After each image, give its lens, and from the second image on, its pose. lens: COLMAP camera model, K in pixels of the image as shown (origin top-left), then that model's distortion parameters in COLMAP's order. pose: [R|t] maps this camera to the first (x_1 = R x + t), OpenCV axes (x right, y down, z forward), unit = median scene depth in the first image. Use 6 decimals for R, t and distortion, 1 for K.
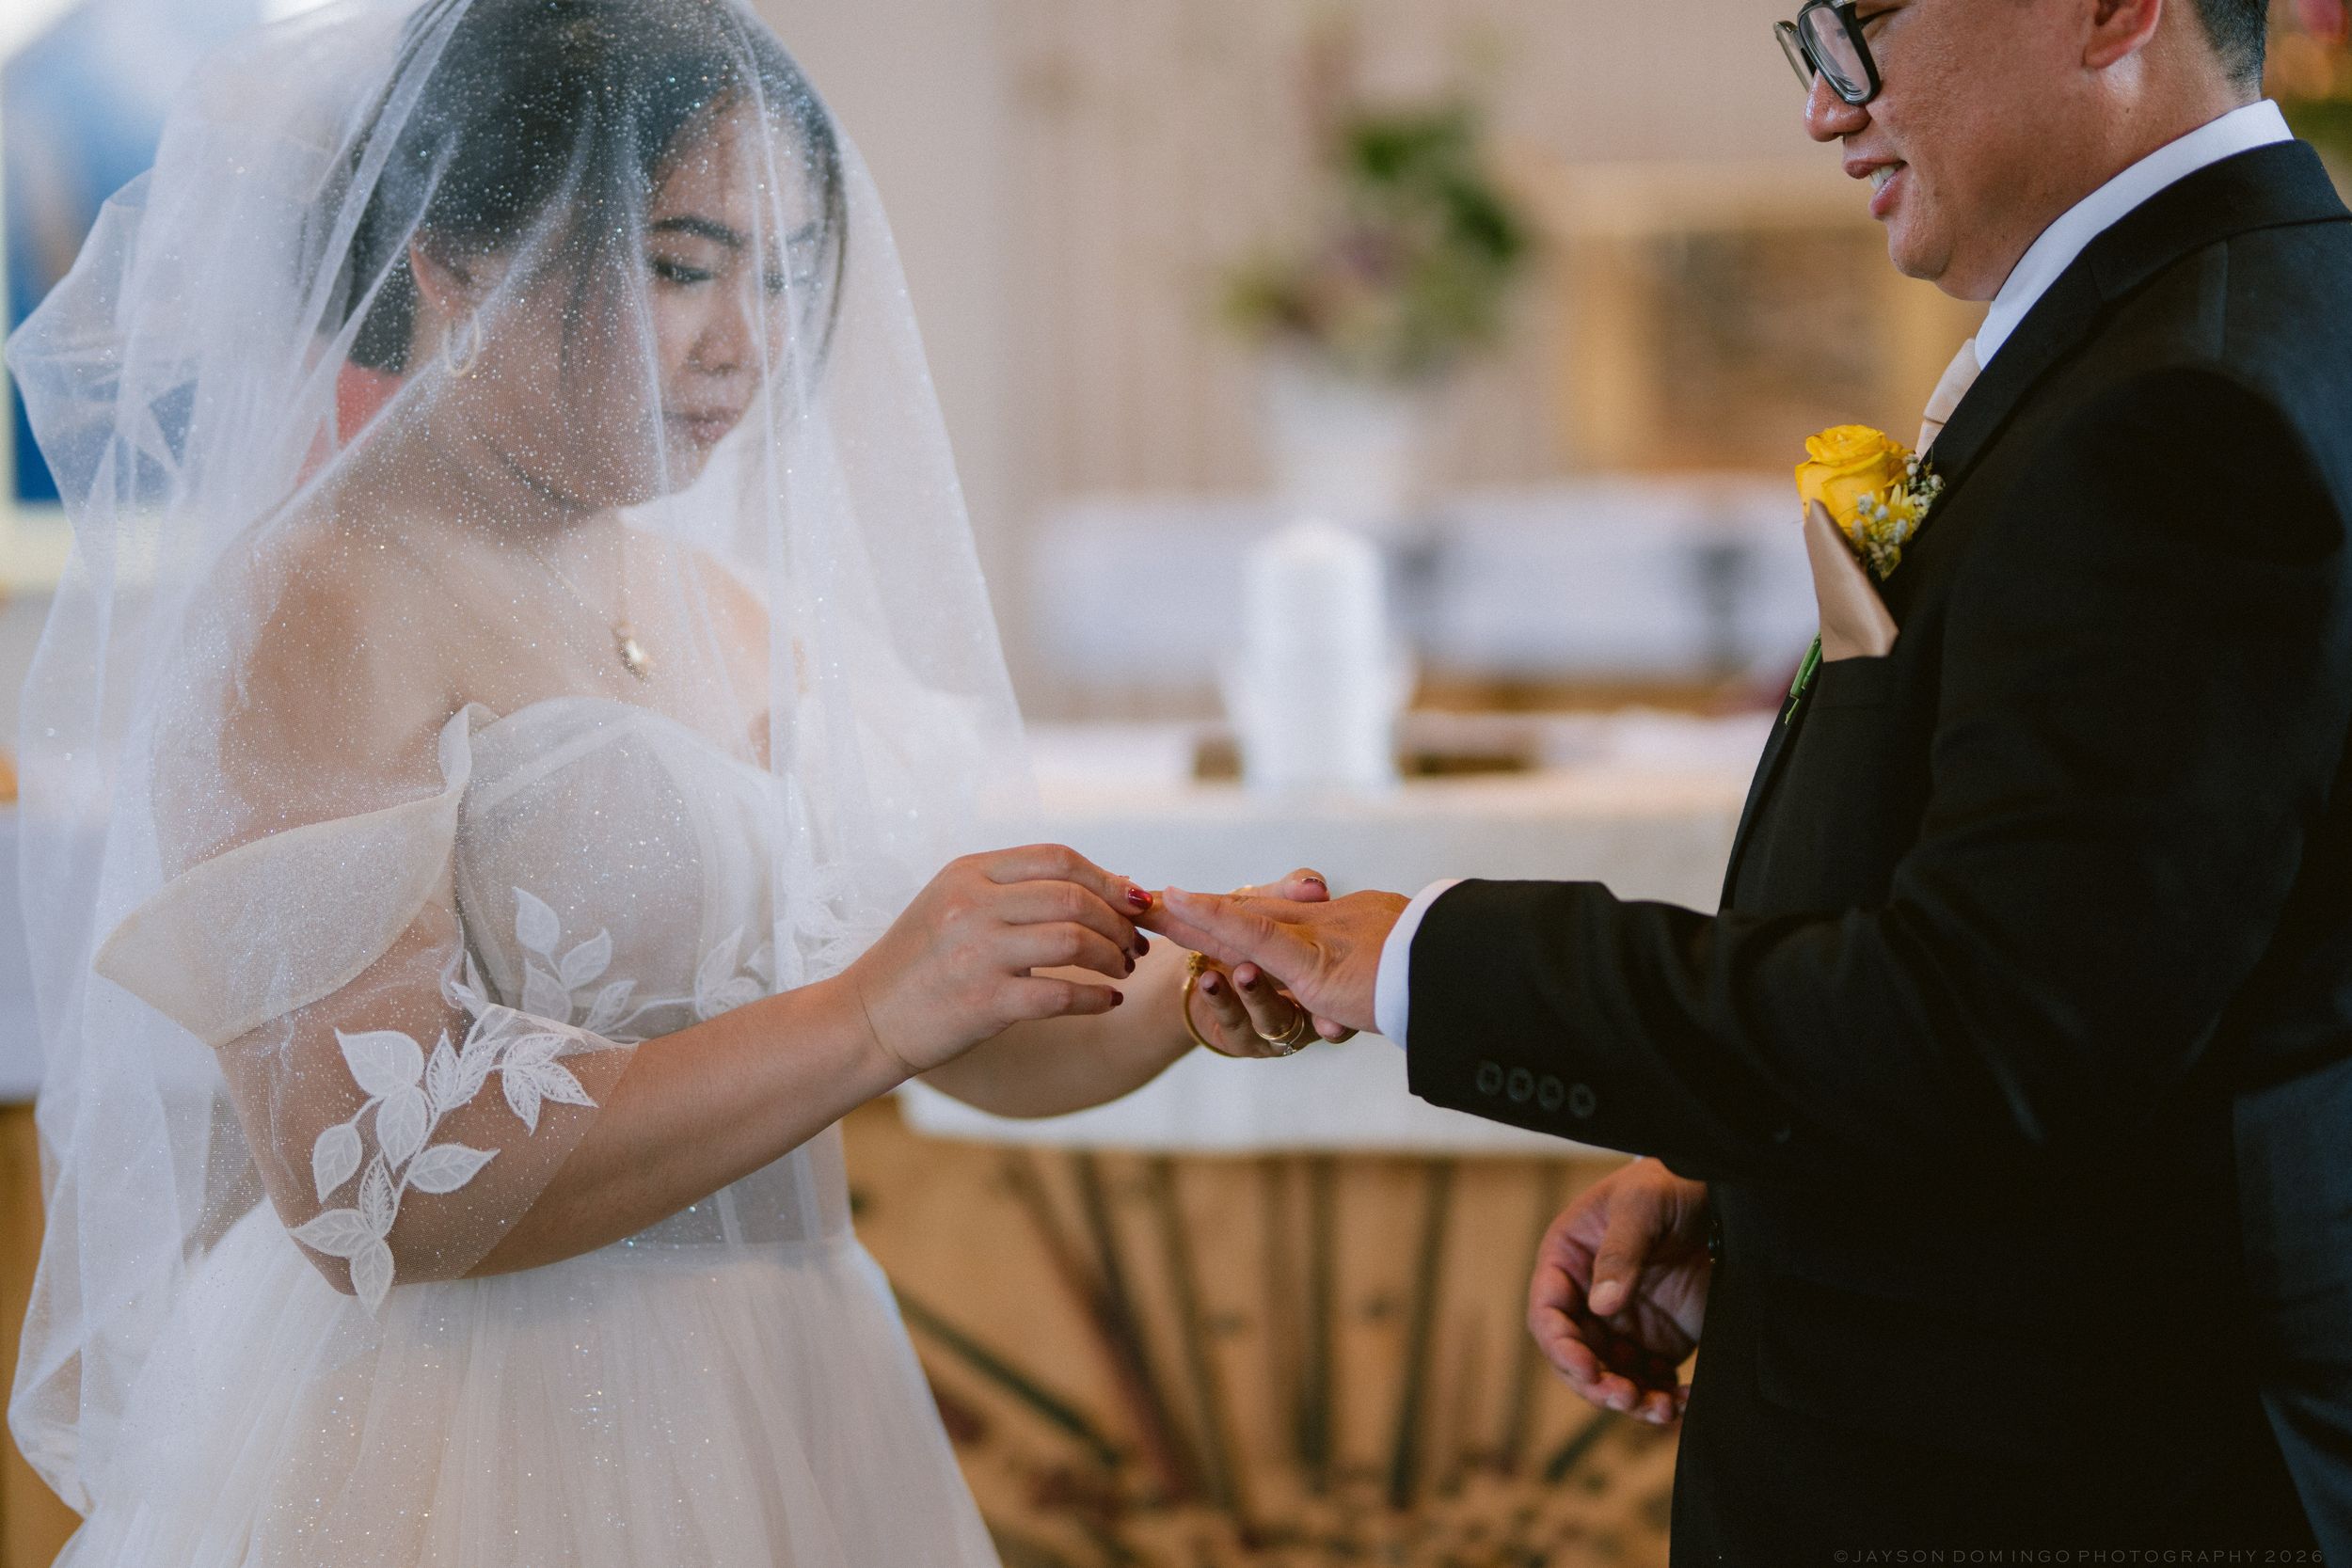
lens RADIAL K [[5566.7, 0, 1180.2], [0, 5566.7, 817.2], [0, 0, 1]] dist [0.016902, -0.343573]
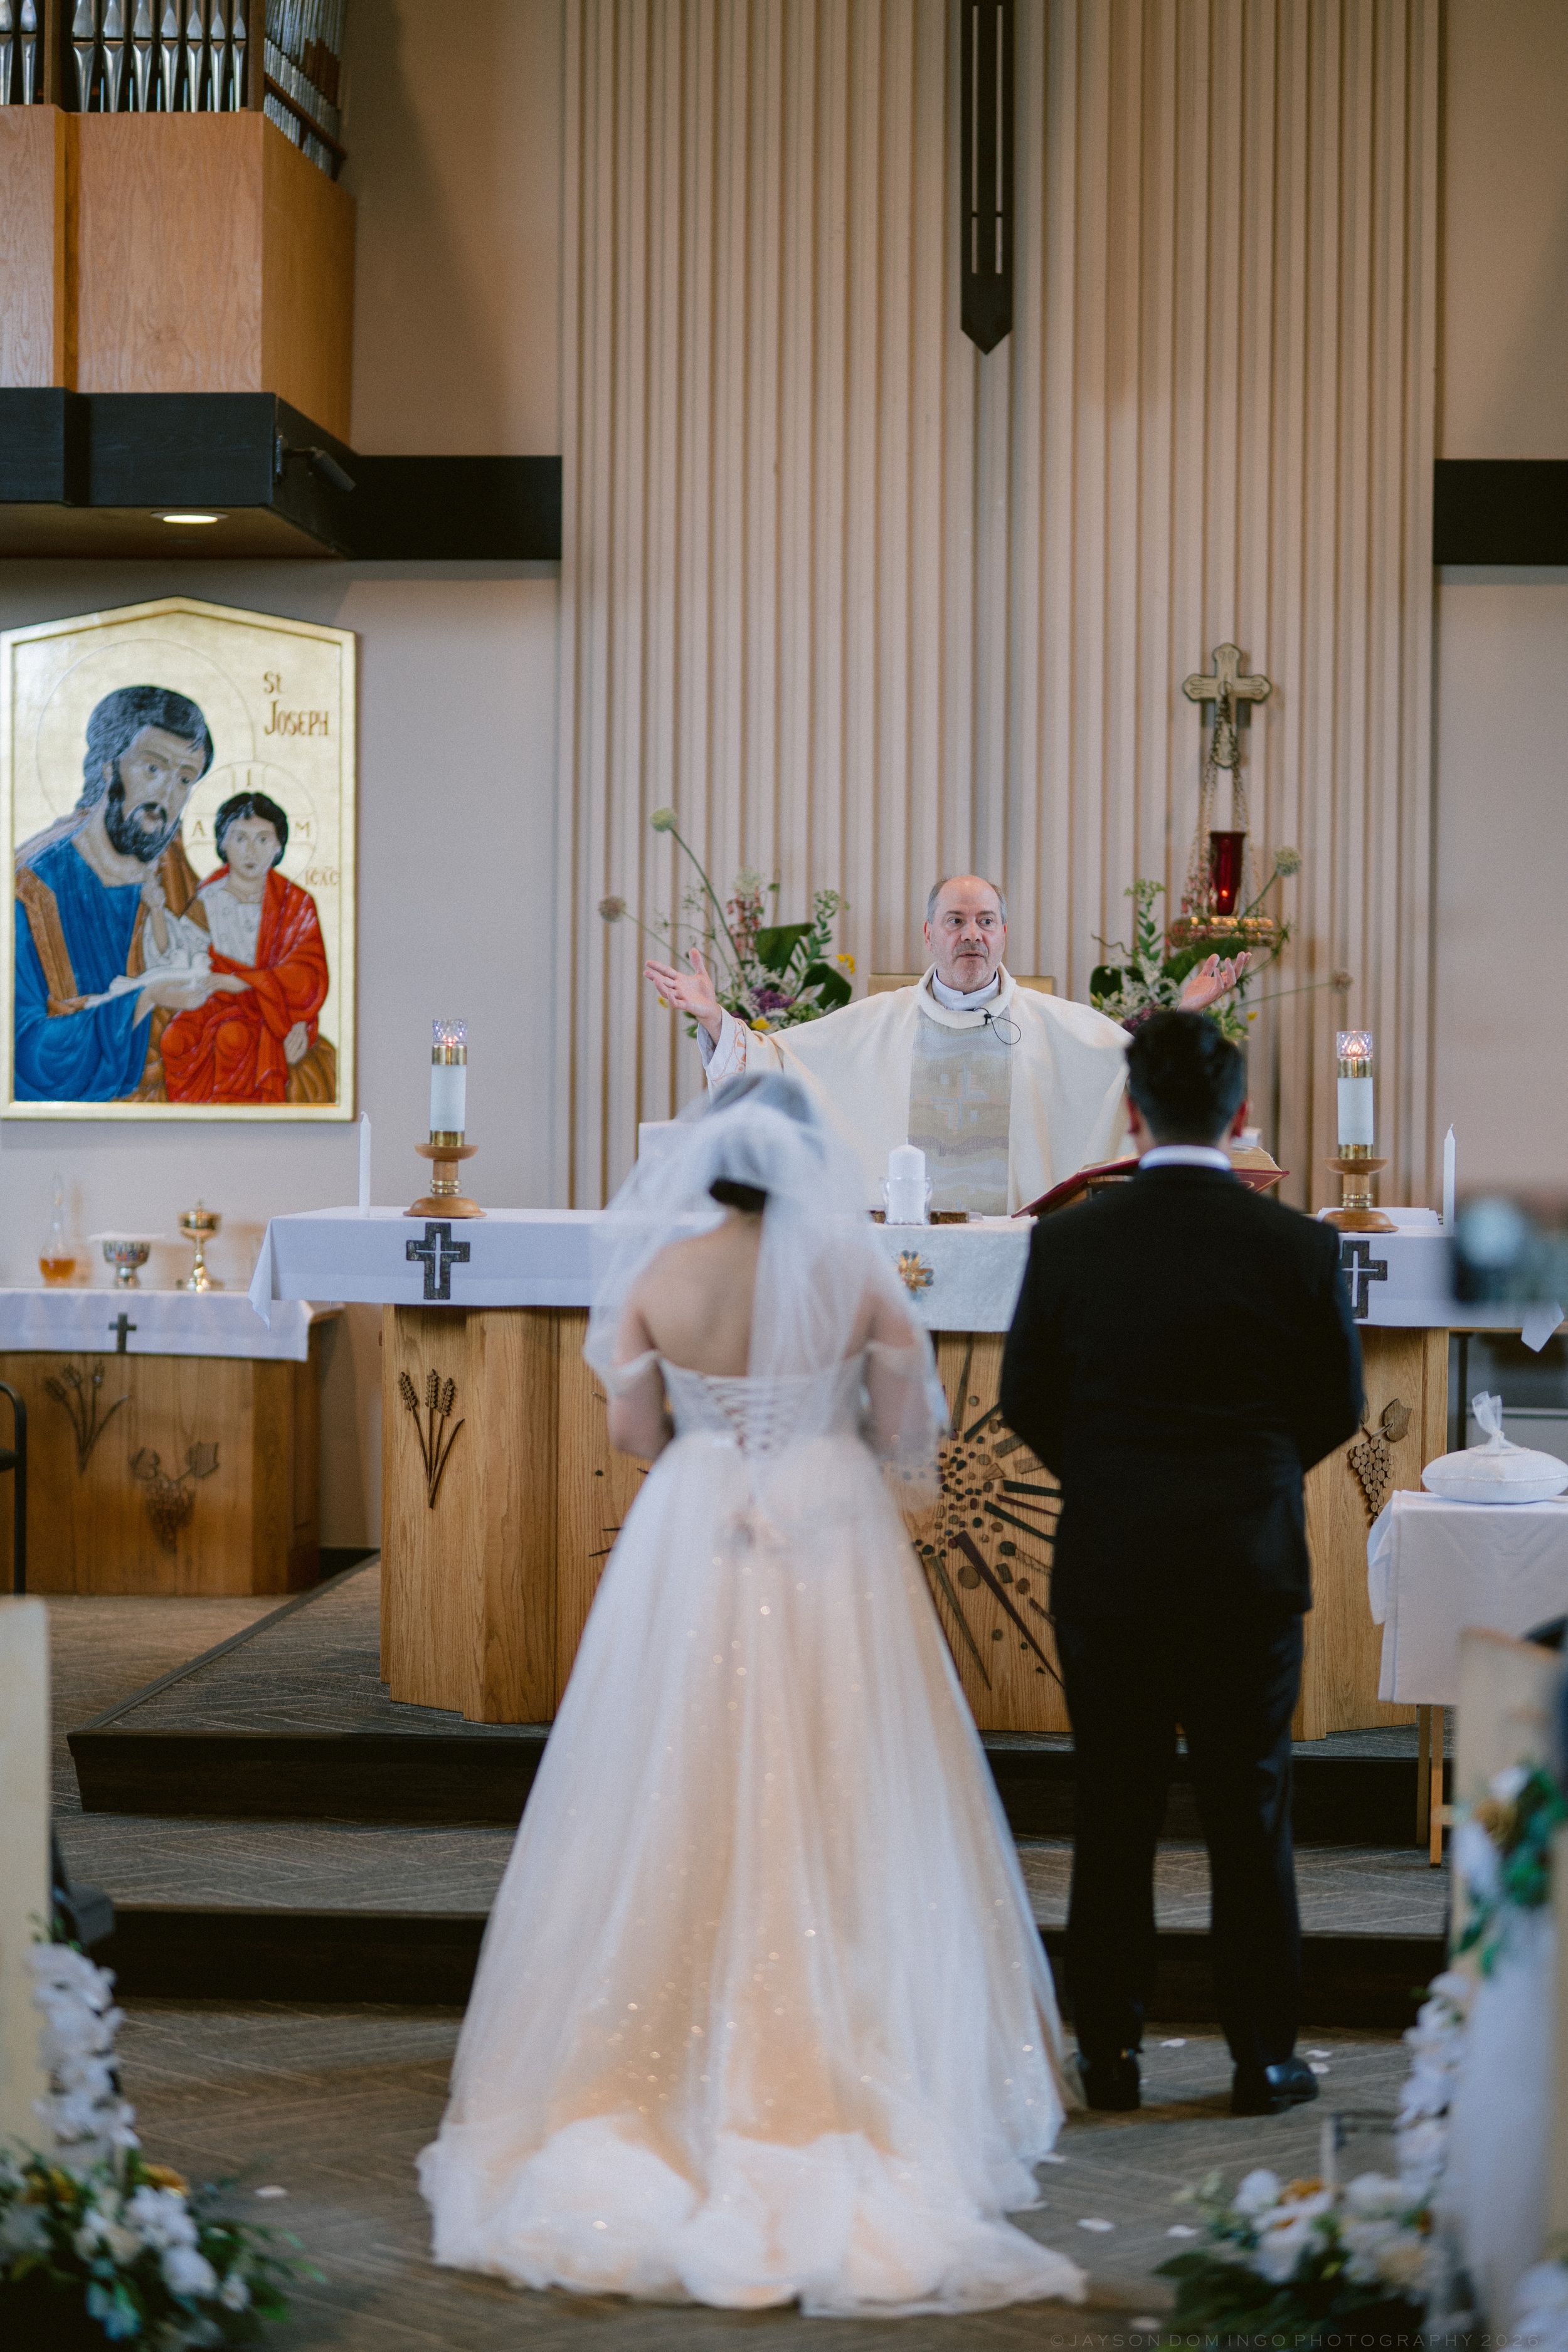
lens RADIAL K [[5551.2, 0, 787.7], [0, 5551.2, 1180.9], [0, 0, 1]] dist [-0.010445, -0.232299]
pose [[0.990489, 0.015813, 0.136678, -0.479117], [-0.011844, 0.999486, -0.029802, 0.066960], [-0.137079, 0.027899, 0.990167, -2.180941]]
